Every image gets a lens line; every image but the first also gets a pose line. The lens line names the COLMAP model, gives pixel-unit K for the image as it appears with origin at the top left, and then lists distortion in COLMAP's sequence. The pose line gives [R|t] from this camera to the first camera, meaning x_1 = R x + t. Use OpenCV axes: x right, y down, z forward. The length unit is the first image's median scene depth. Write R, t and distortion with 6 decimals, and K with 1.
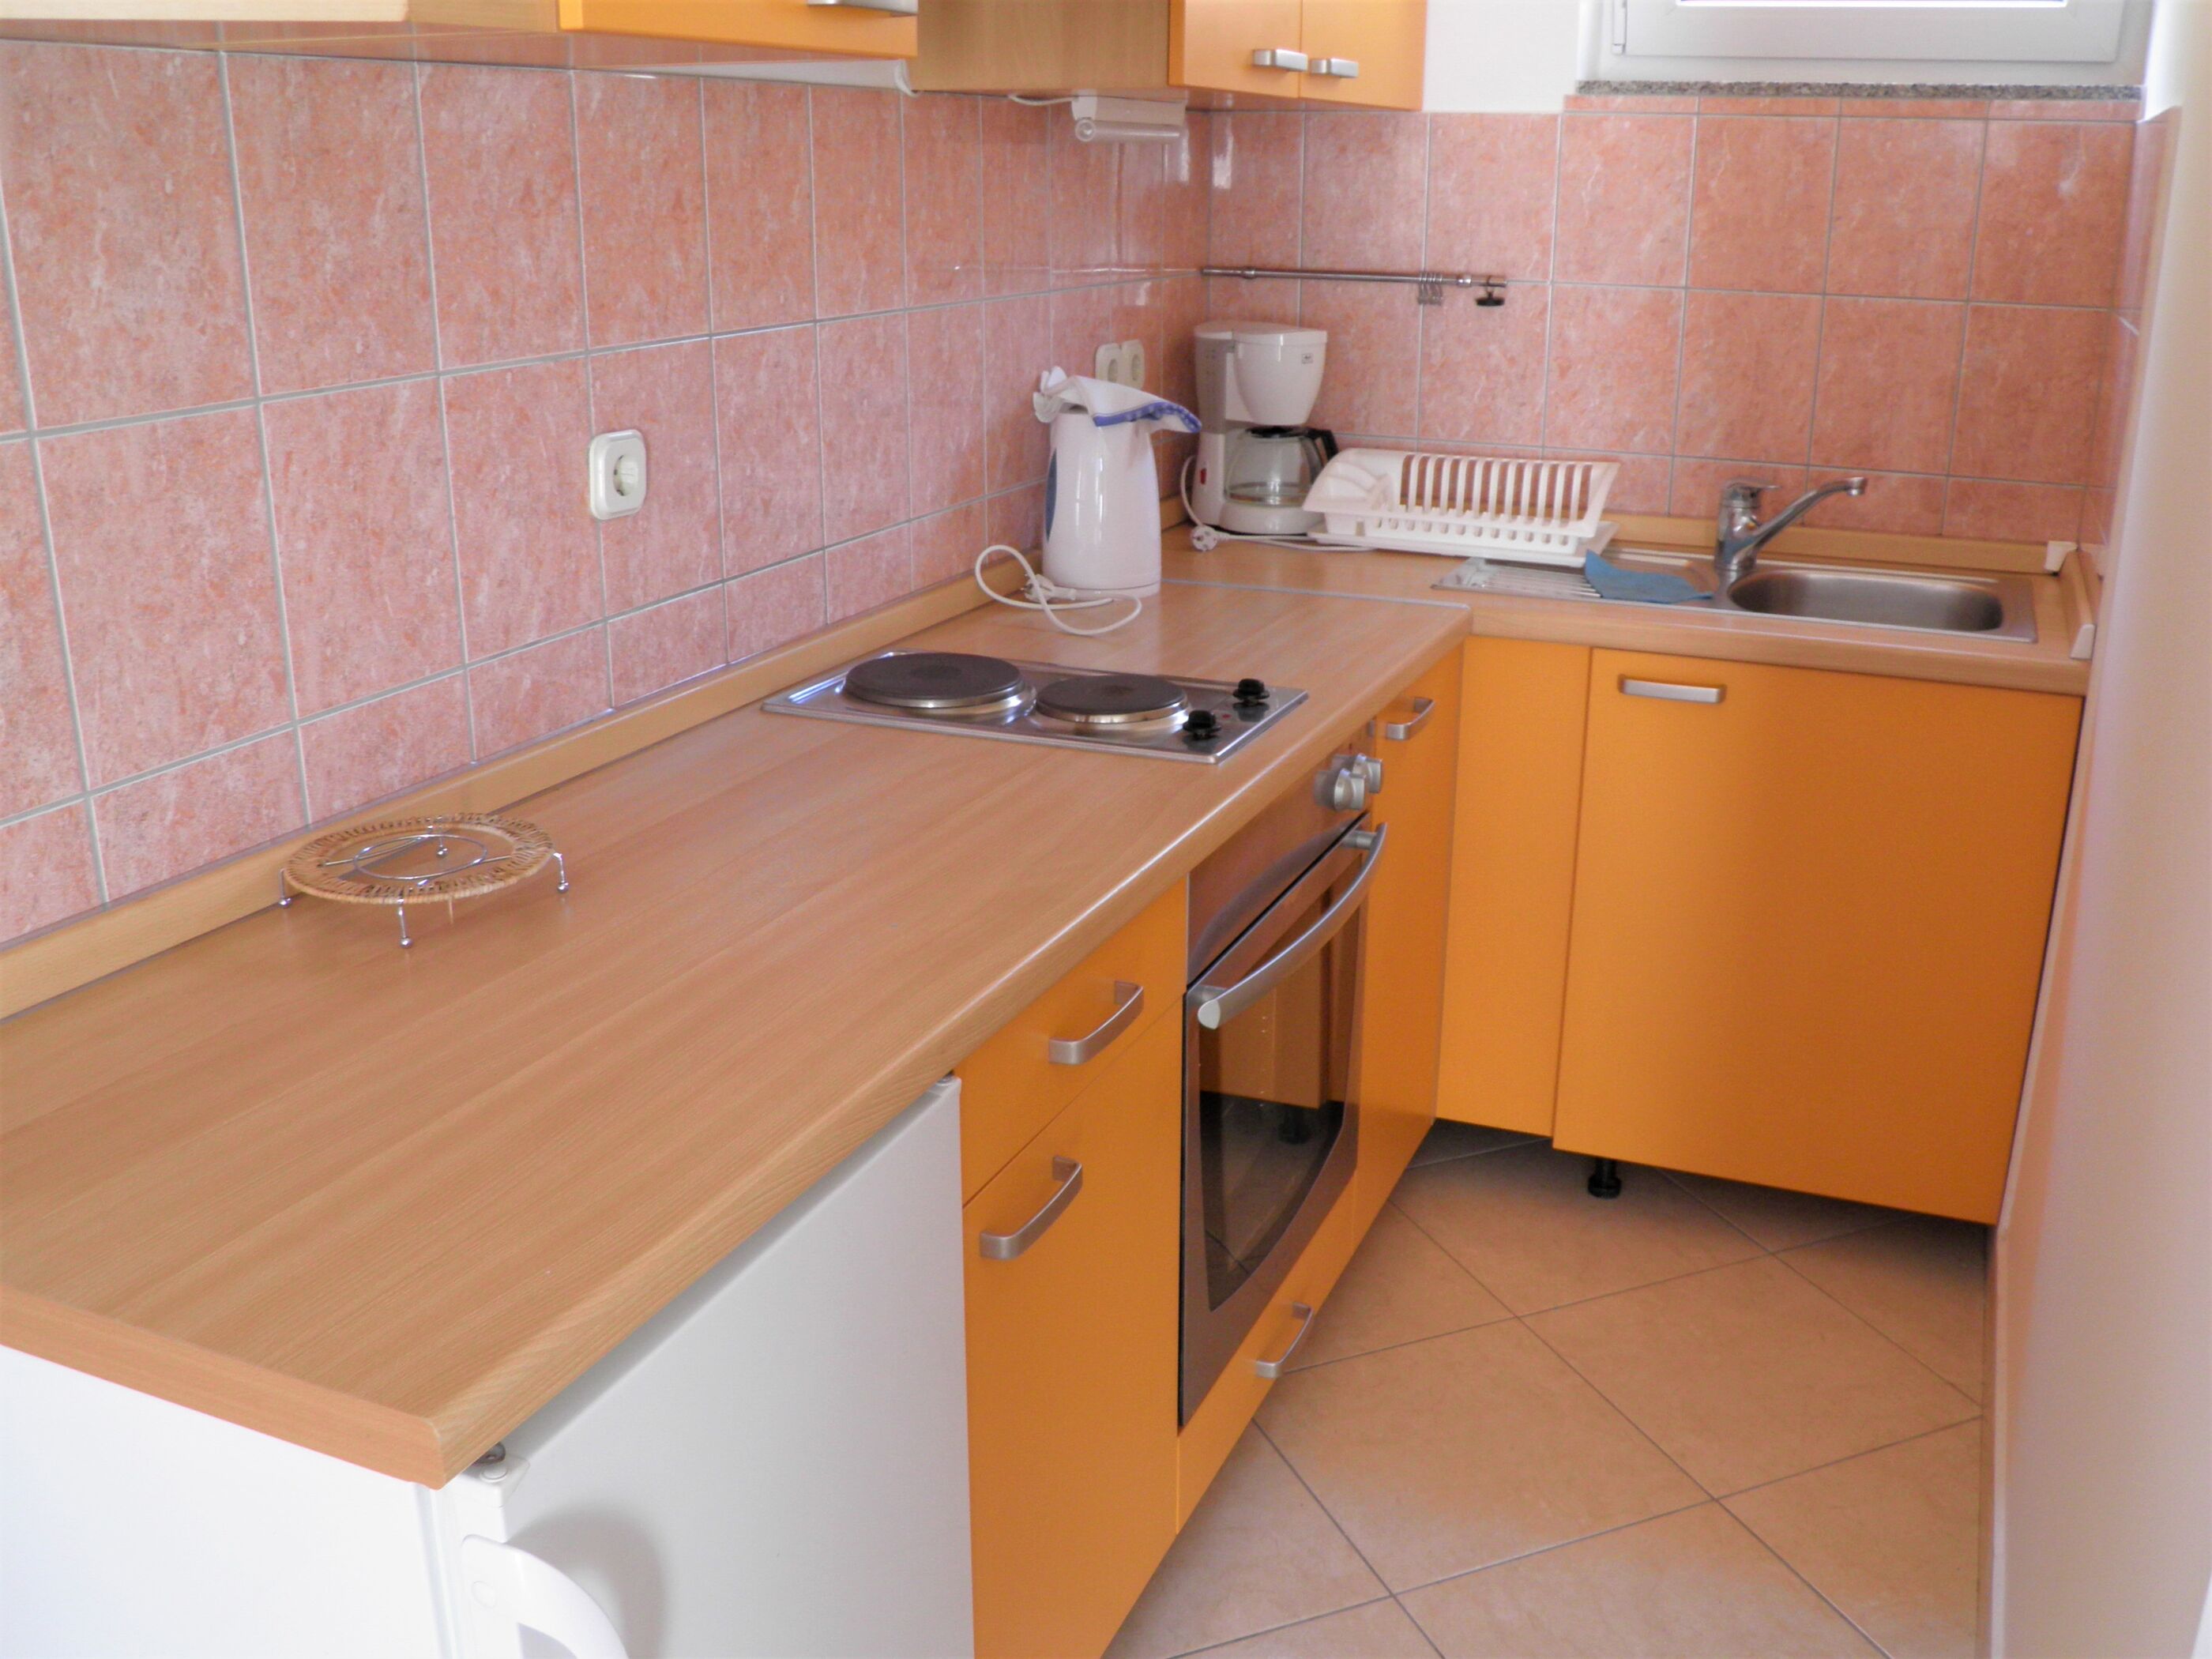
lens RADIAL K [[1866.2, 0, 1157.6], [0, 1866.2, 832.3], [0, 0, 1]] dist [-0.152288, 0.070492]
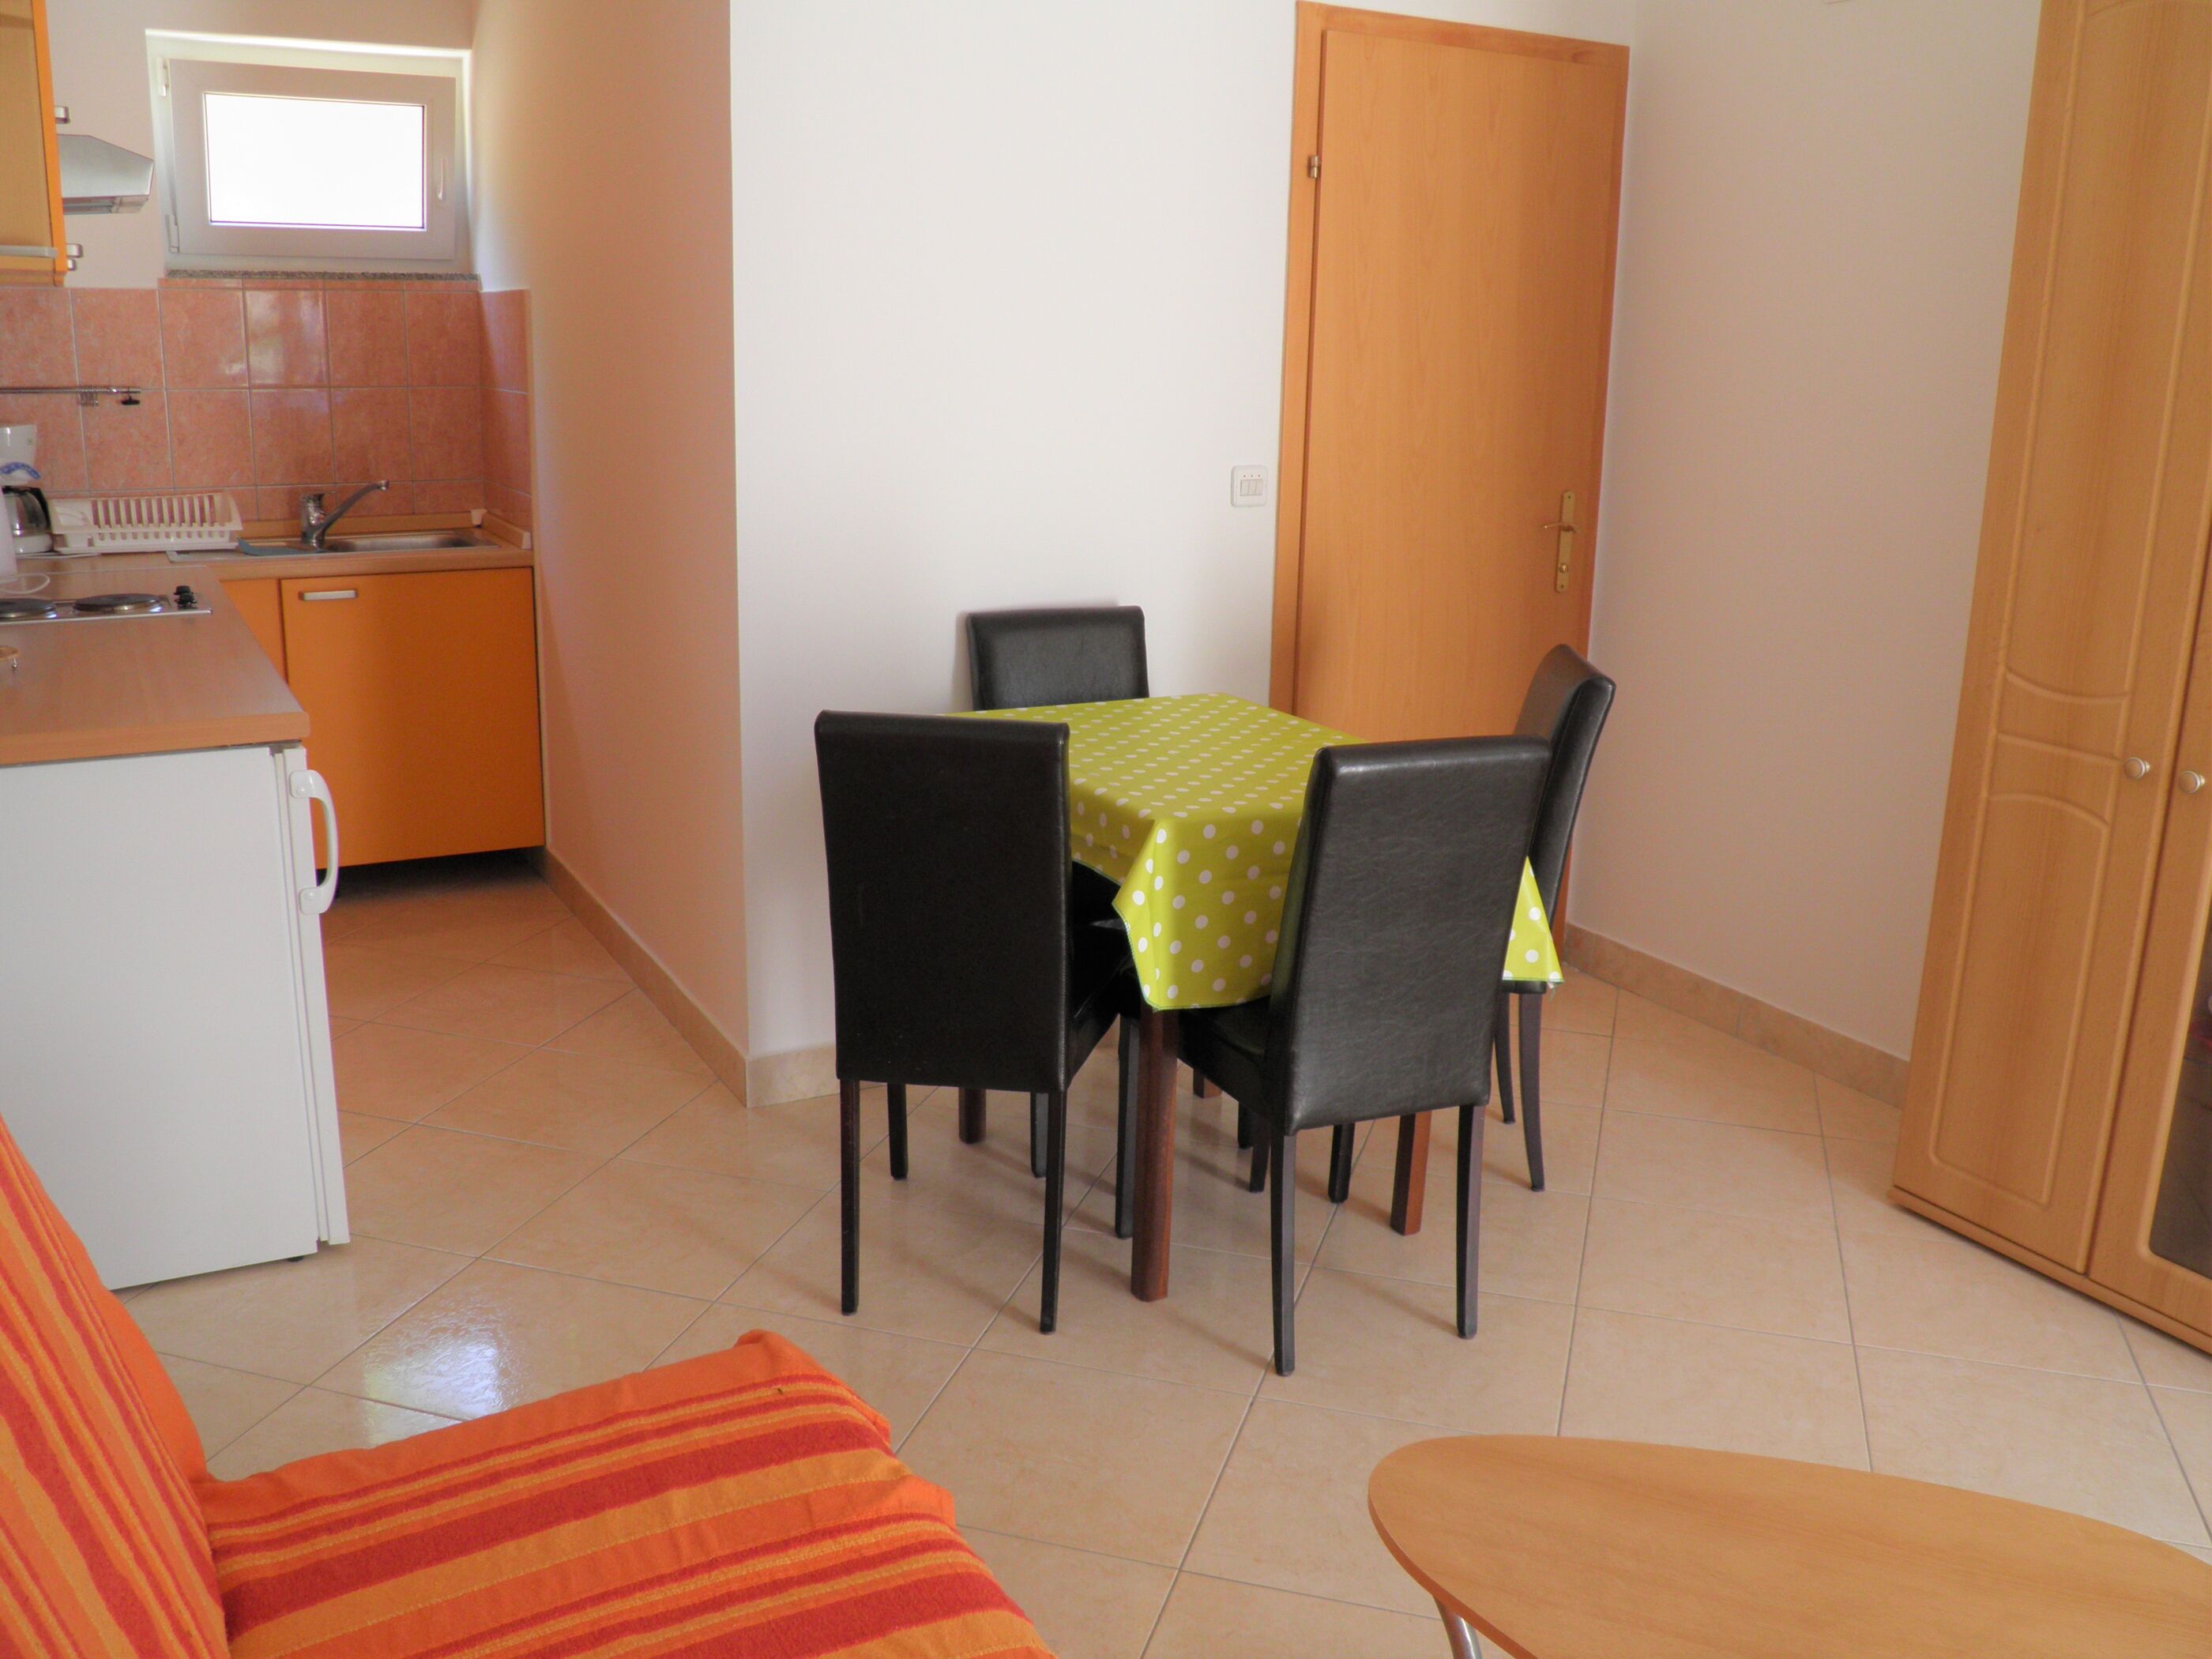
lens RADIAL K [[1866.2, 0, 1157.6], [0, 1866.2, 832.3], [0, 0, 1]] dist [-0.152288, 0.070492]
pose [[0.579672, -0.189902, 0.792412, -0.648054], [0.239793, 0.969159, 0.056845, 0.224297], [-0.778768, 0.157063, 0.607332, -0.649899]]
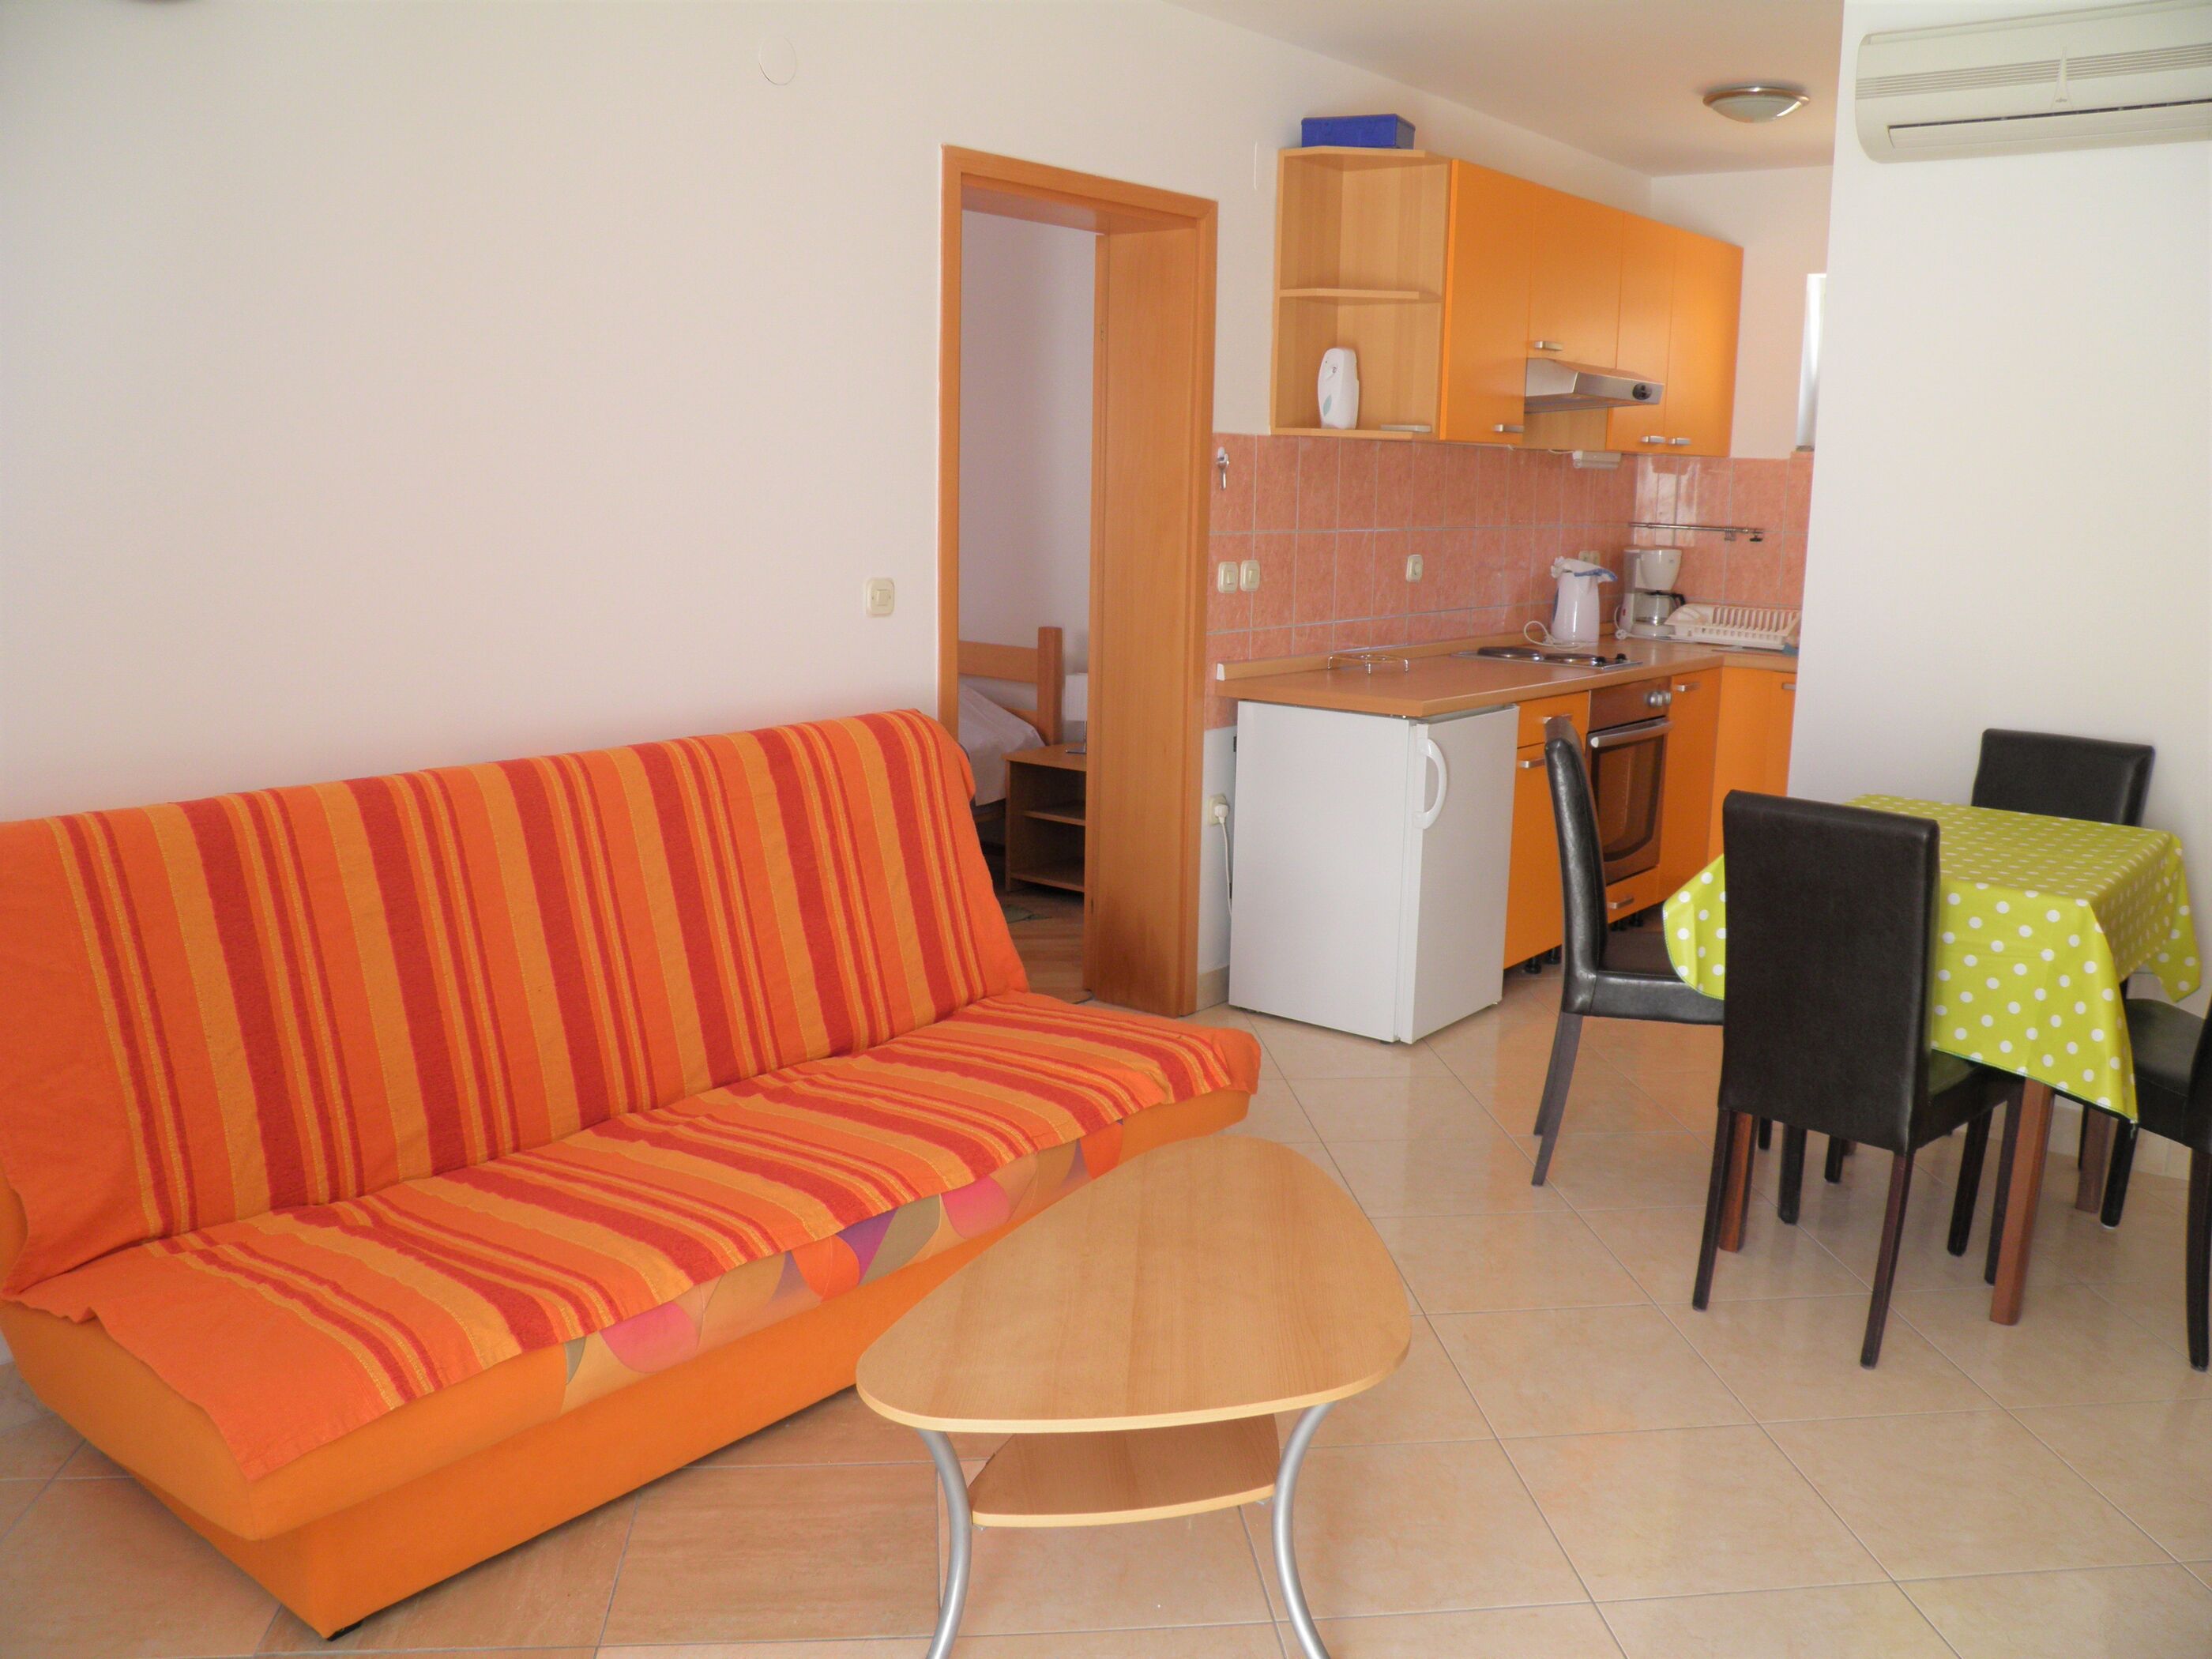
lens RADIAL K [[1866.2, 0, 1157.6], [0, 1866.2, 832.3], [0, 0, 1]] dist [-0.152288, 0.070492]
pose [[0.961405, 0.066776, -0.266909, 0.103608], [-0.106528, 0.984779, -0.137337, 0.477526], [0.253676, 0.160470, 0.953886, -1.346842]]
